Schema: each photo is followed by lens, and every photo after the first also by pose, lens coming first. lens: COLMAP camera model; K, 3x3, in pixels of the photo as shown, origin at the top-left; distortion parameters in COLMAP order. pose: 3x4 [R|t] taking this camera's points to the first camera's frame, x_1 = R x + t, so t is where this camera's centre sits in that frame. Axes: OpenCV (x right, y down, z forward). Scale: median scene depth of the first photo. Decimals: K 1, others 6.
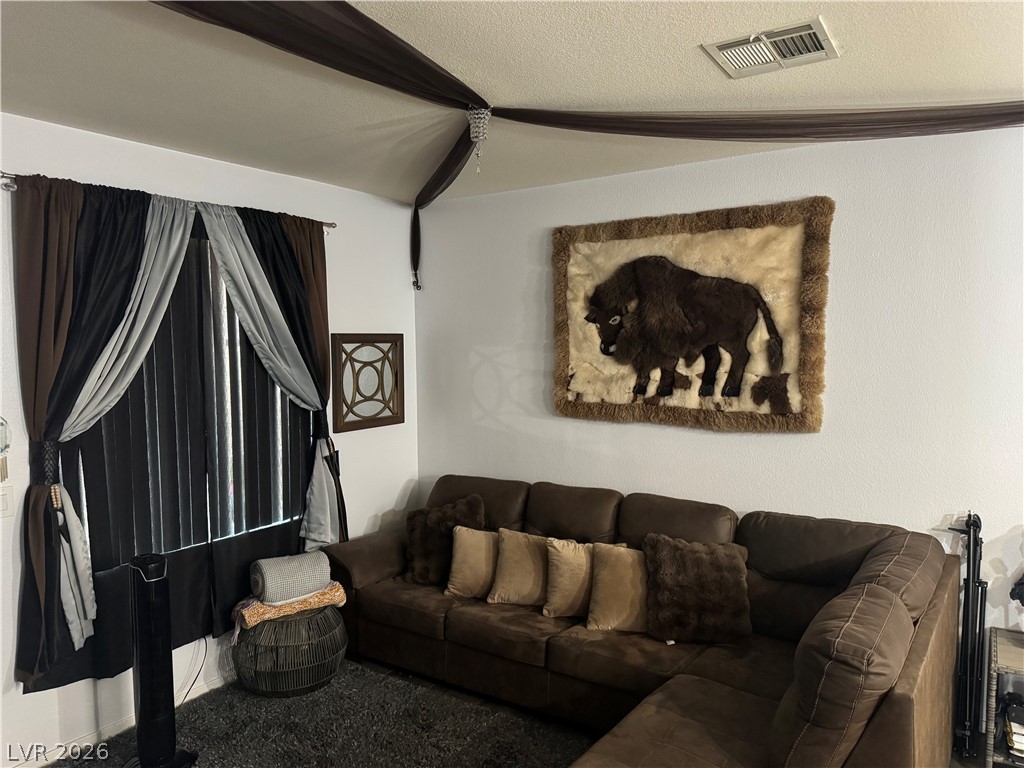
lens RADIAL K [[724.5, 0, 512.0], [0, 724.5, 384.0], [0, 0, 1]] dist [-0.001706, 0.000580]
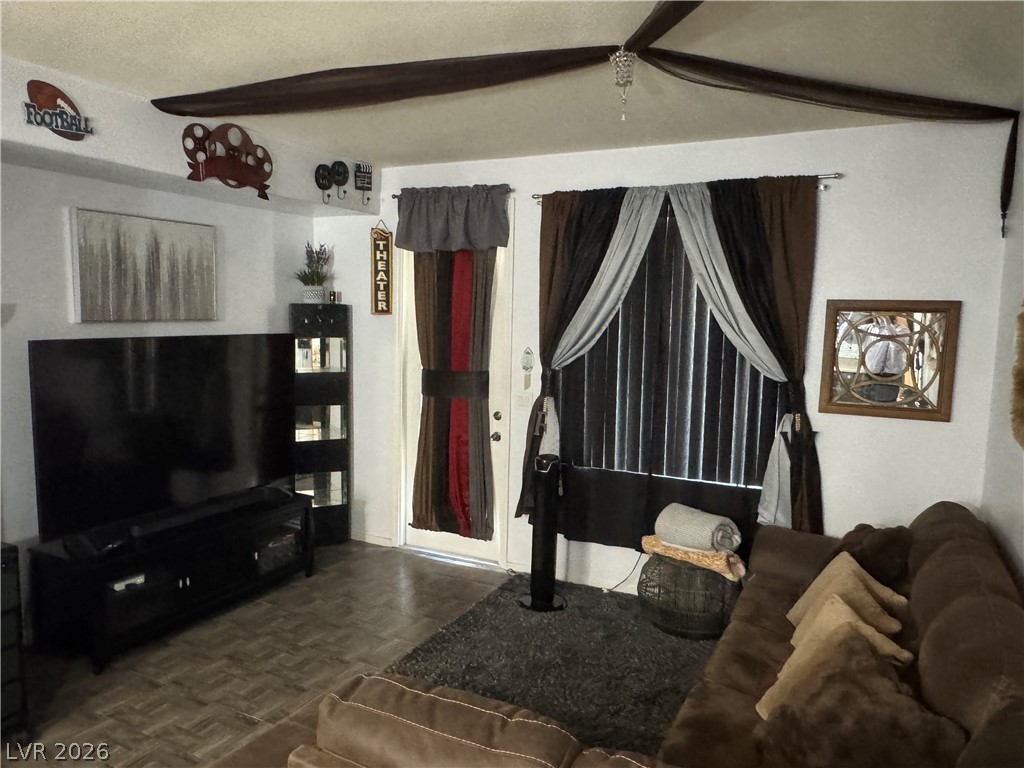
lens RADIAL K [[709.6, 0, 512.0], [0, 709.6, 384.0], [0, 0, 1]] dist [0.001570, 0.000627]
pose [[0.235978, 0.121891, -0.964084, 0.639390], [-0.057966, 0.992101, 0.111245, -0.049423], [0.970028, 0.029633, 0.241179, 0.498113]]
